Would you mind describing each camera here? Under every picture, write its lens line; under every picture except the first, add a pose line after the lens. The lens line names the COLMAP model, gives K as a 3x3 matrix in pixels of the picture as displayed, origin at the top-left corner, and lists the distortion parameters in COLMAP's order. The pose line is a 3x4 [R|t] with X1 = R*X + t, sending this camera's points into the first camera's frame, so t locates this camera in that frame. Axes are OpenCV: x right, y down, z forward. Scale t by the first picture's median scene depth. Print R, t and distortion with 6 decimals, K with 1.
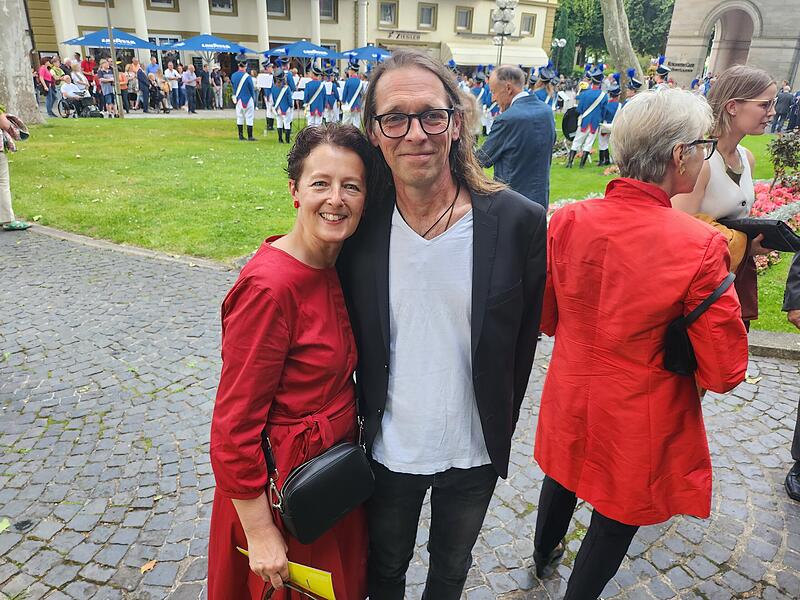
lens RADIAL K [[565.7, 0, 402.9], [0, 565.7, 295.6], [0, 0, 1]] dist [0.046865, -0.059881]
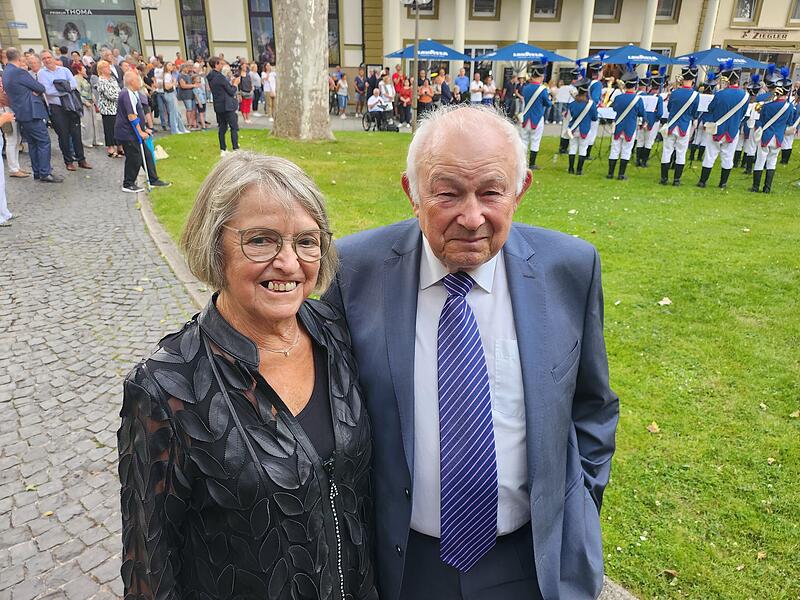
lens RADIAL K [[561.8, 0, 402.1], [0, 561.8, 303.1], [0, 0, 1]] dist [0.041566, -0.046321]
pose [[0.869662, 0.172383, -0.462572, -0.010241], [-0.172212, 0.984122, 0.042976, -0.039540], [0.462635, 0.042286, 0.885540, 0.095695]]
